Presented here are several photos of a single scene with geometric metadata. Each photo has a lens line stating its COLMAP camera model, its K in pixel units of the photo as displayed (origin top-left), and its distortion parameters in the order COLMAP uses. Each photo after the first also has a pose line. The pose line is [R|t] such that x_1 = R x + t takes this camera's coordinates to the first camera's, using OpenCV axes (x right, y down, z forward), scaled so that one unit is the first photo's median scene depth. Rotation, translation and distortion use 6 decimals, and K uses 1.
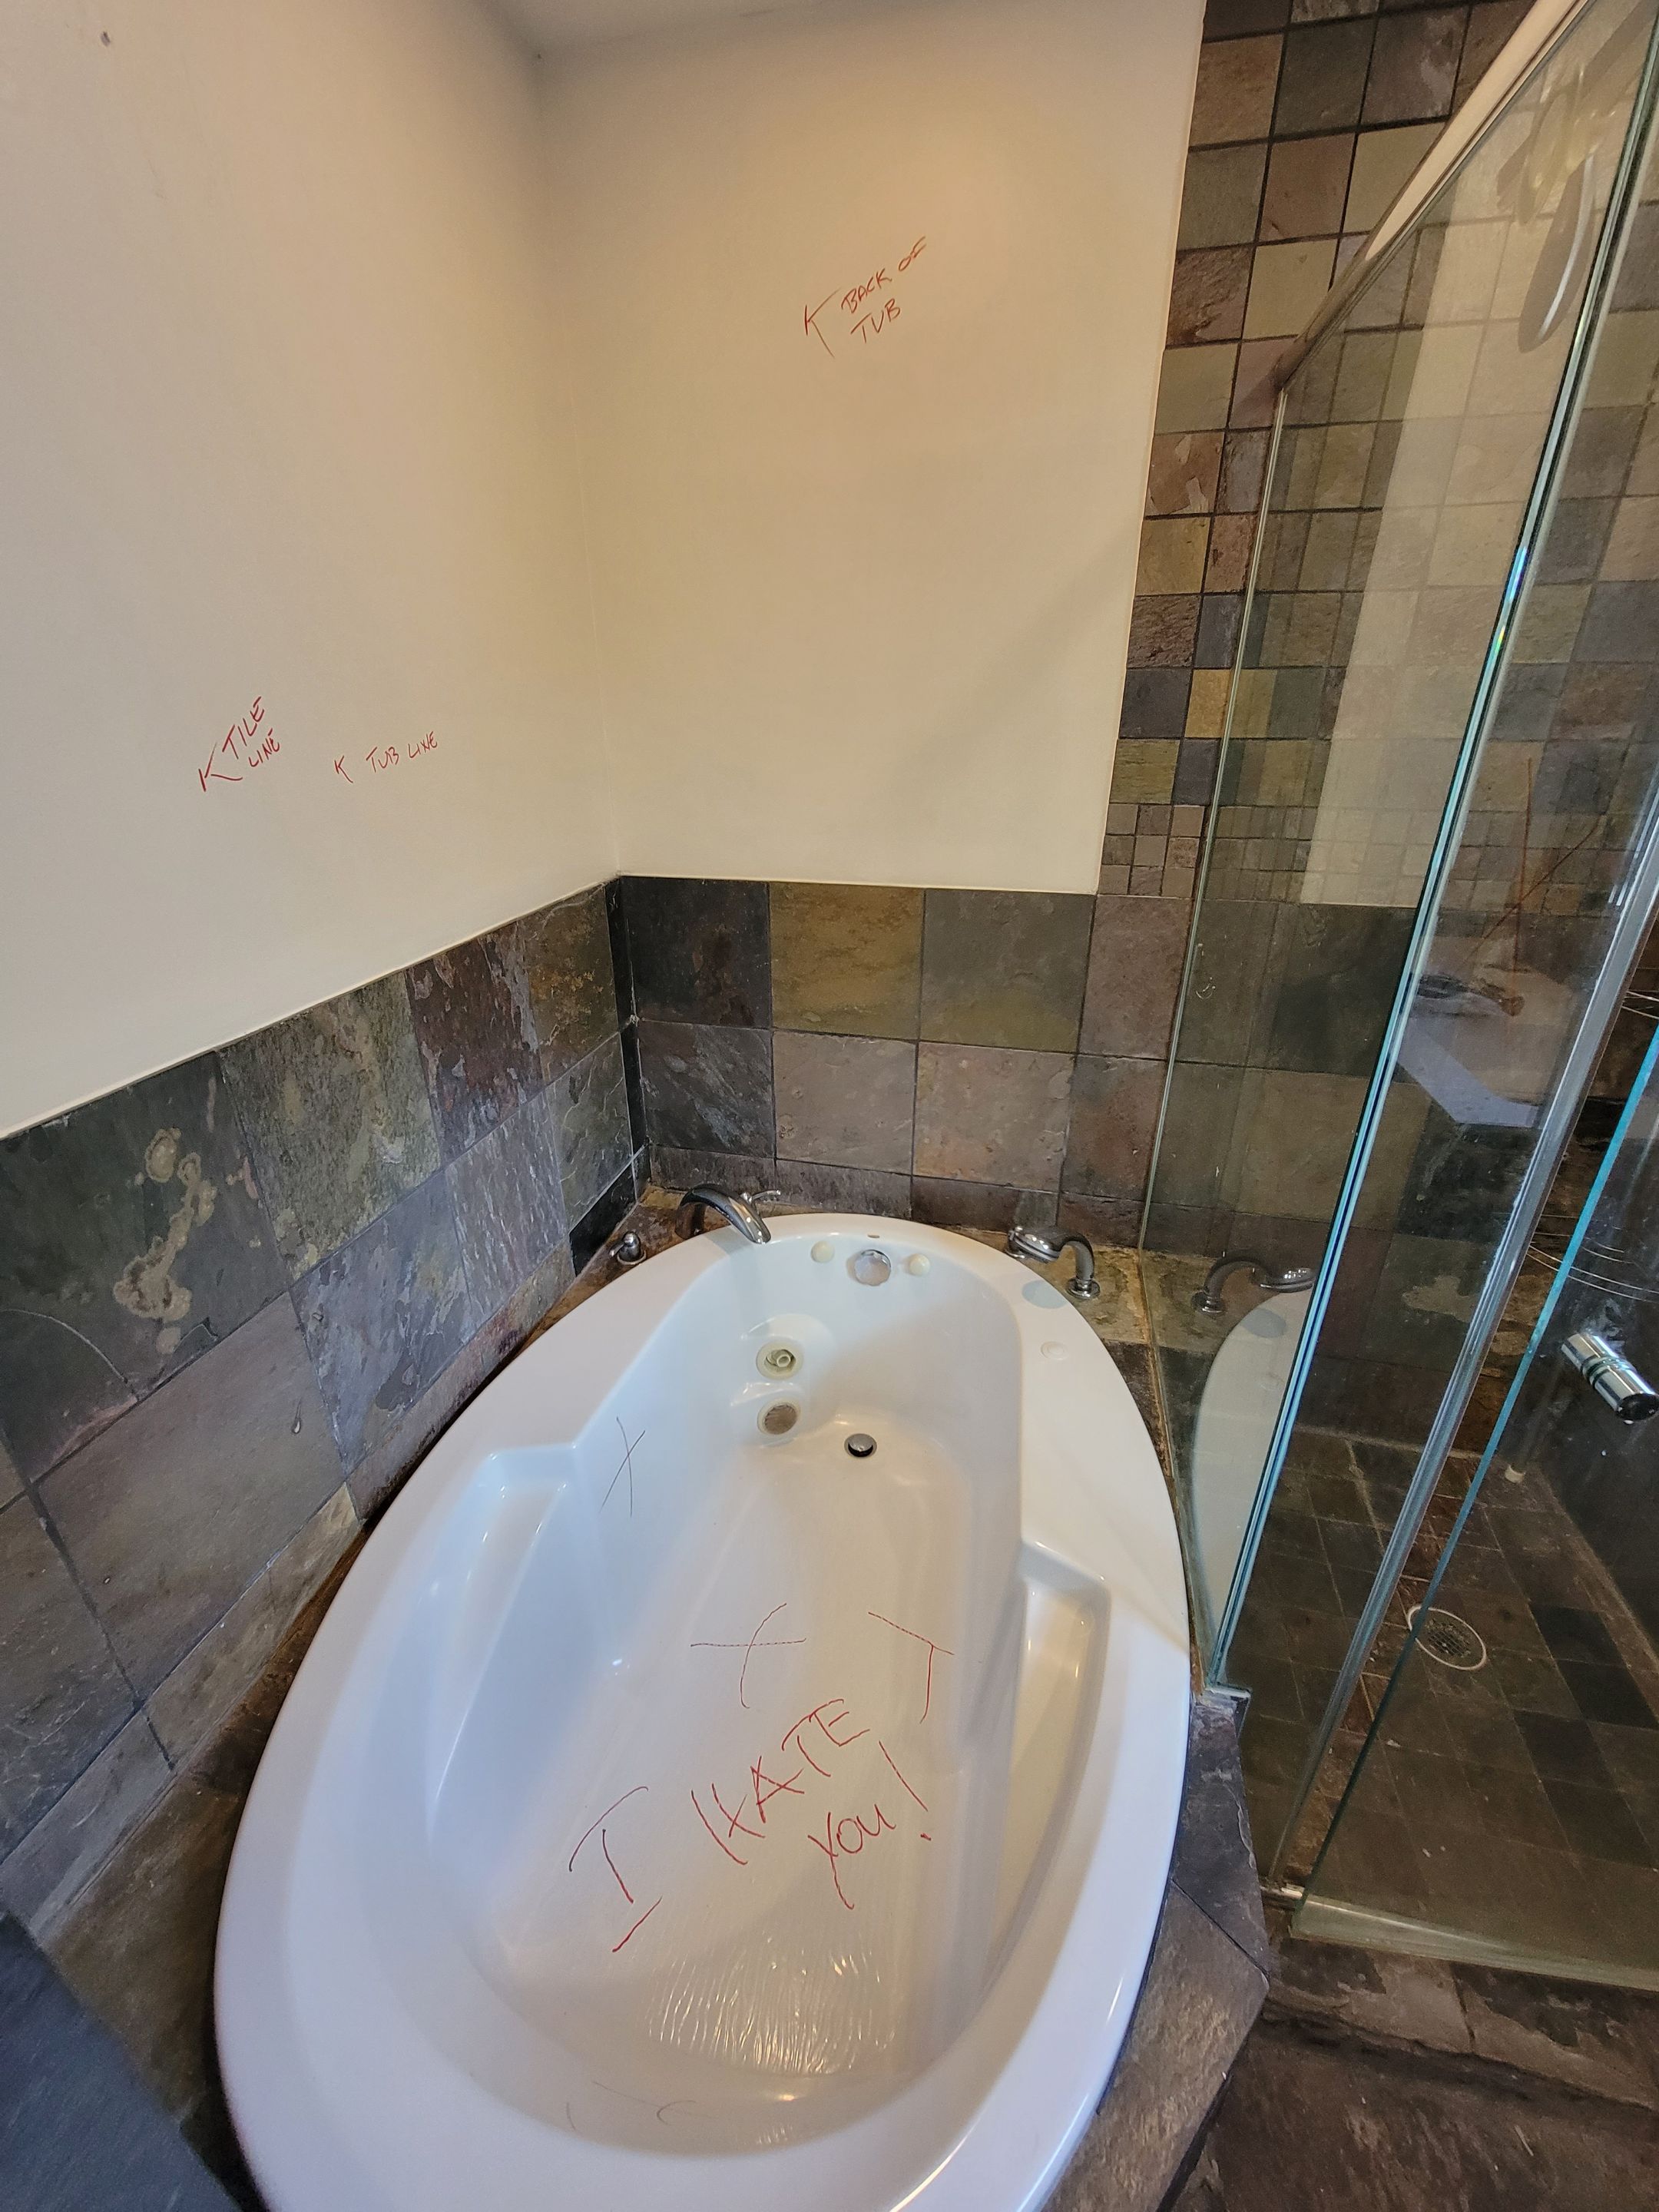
lens RADIAL K [[910.7, 0, 816.6], [0, 910.7, 1105.7], [0, 0, 1]] dist [-0.005002, -0.000042]
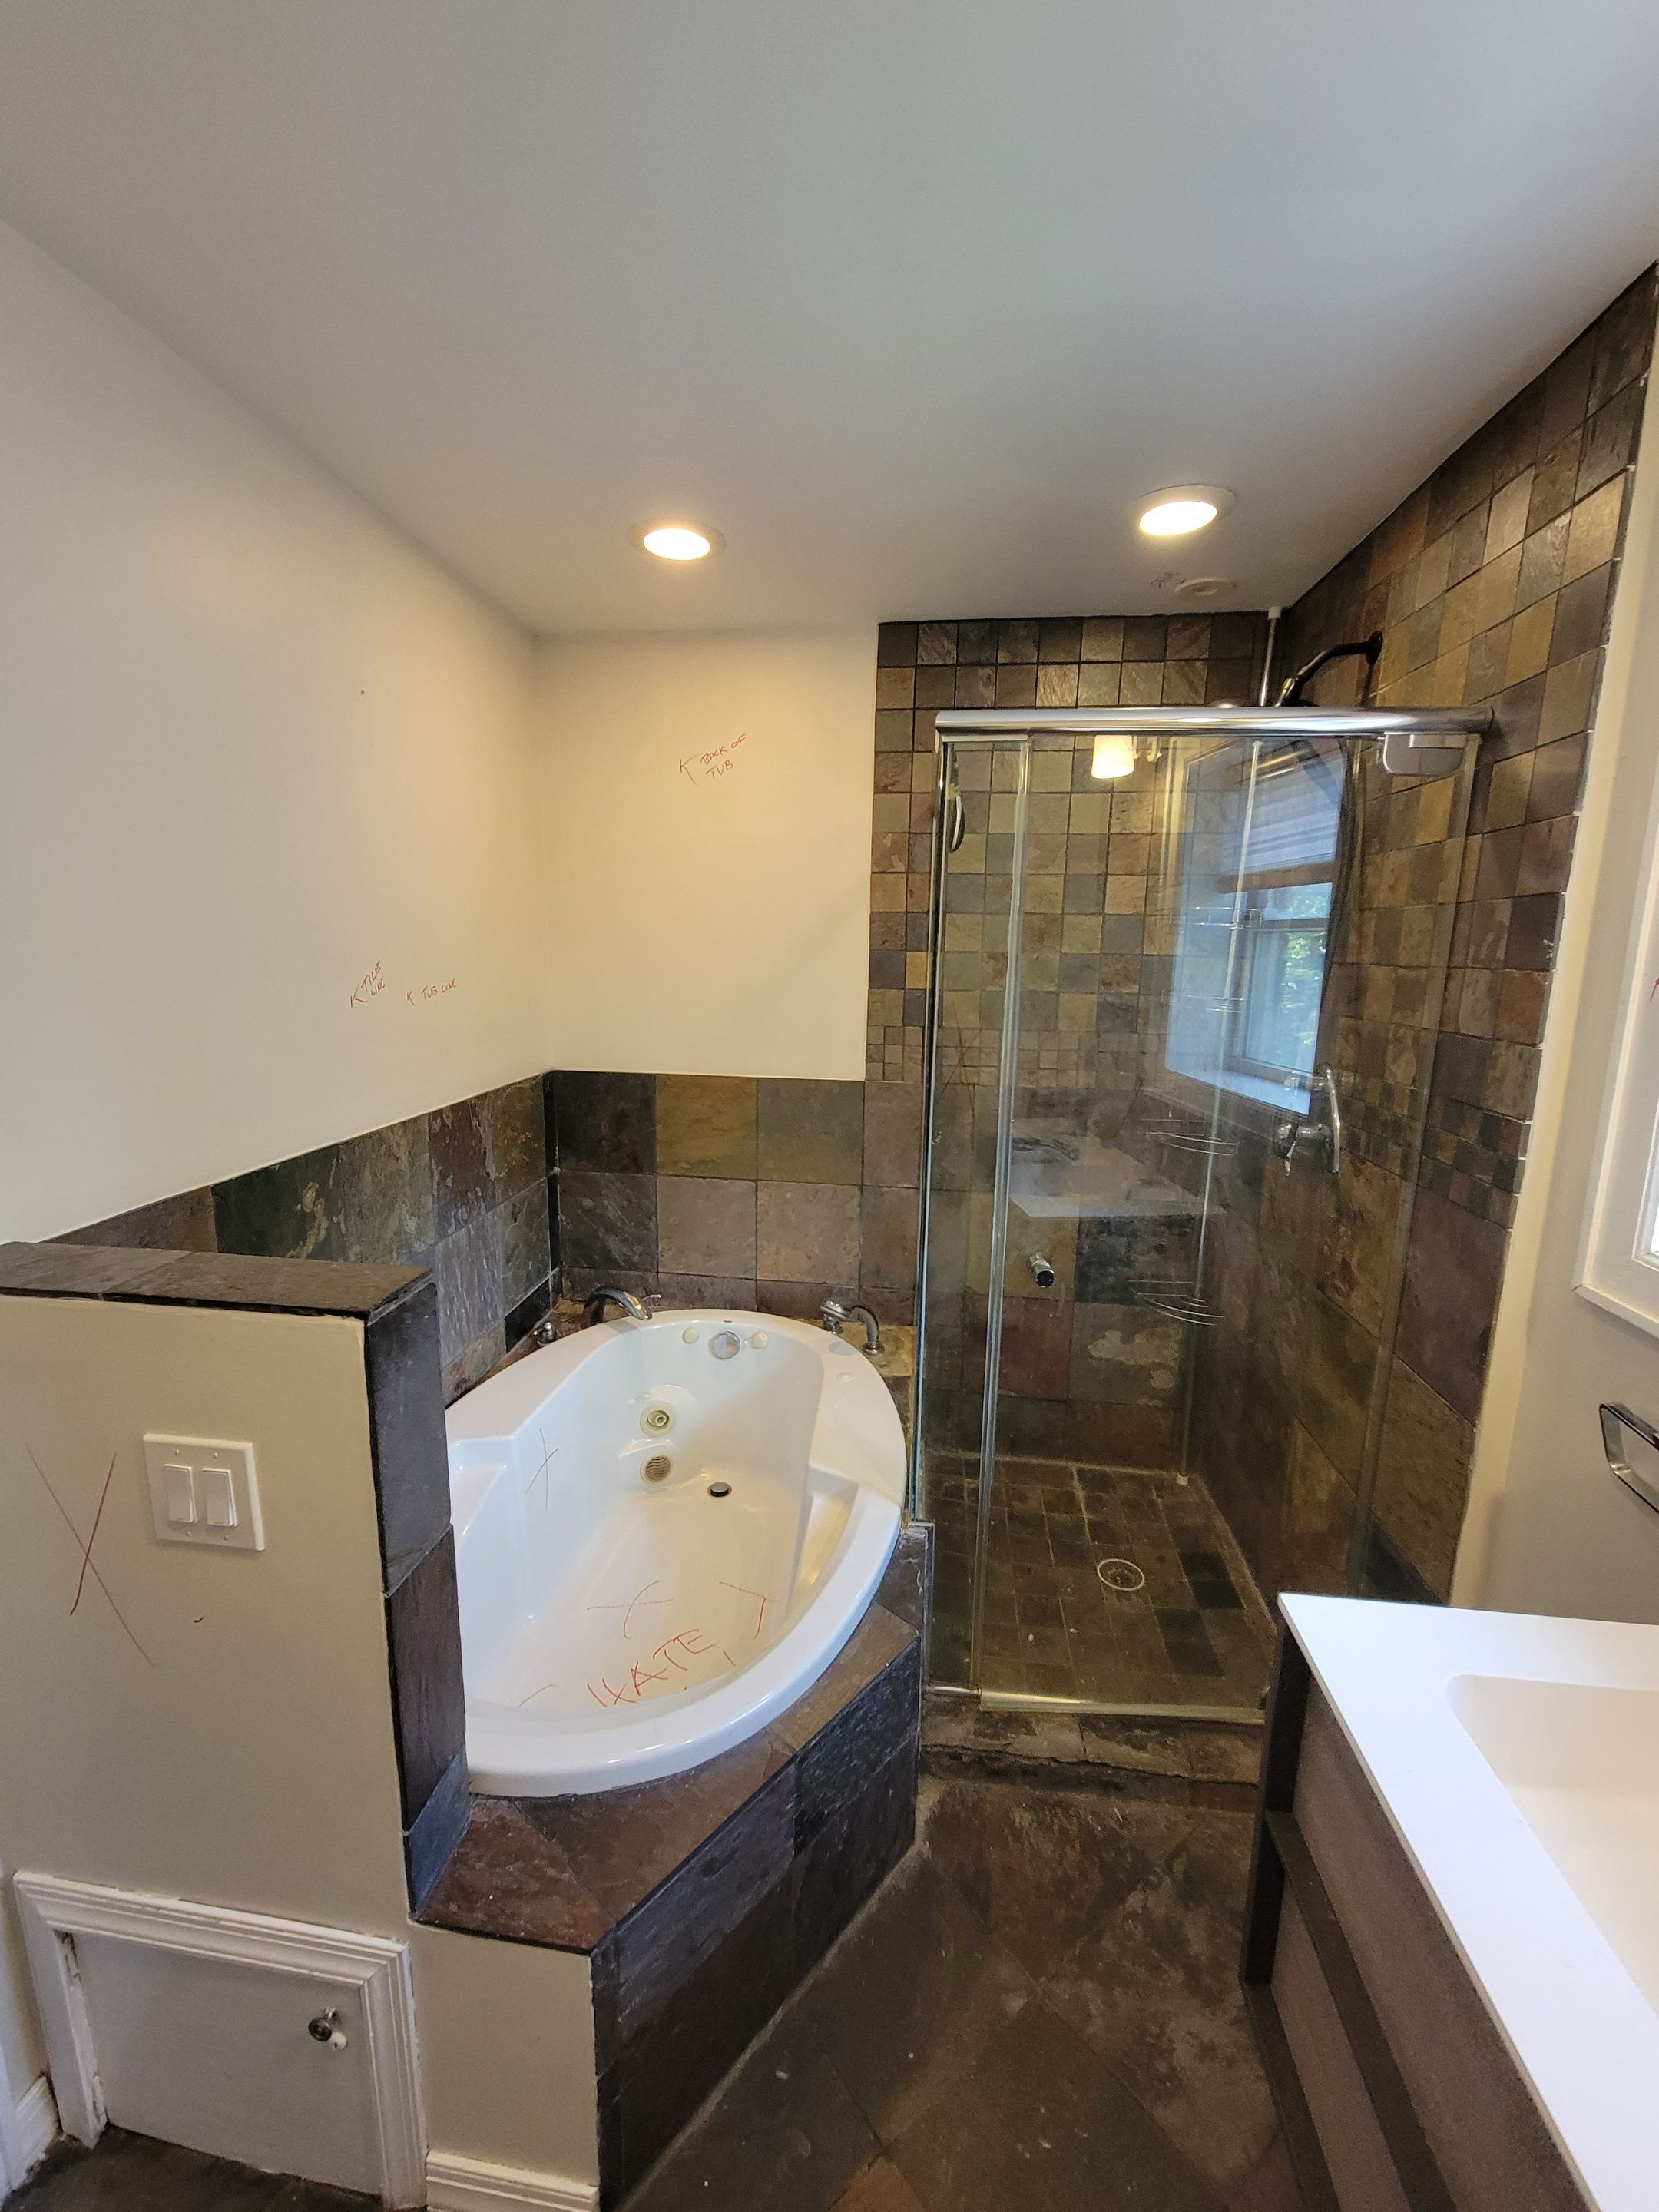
lens RADIAL K [[910.7, 0, 816.6], [0, 910.7, 1105.7], [0, 0, 1]] dist [-0.005002, -0.000042]
pose [[0.993083, 0.002398, 0.117393, 0.040290], [0.026533, 0.969347, -0.244257, 0.202073], [-0.114381, 0.245682, 0.962578, -0.523381]]
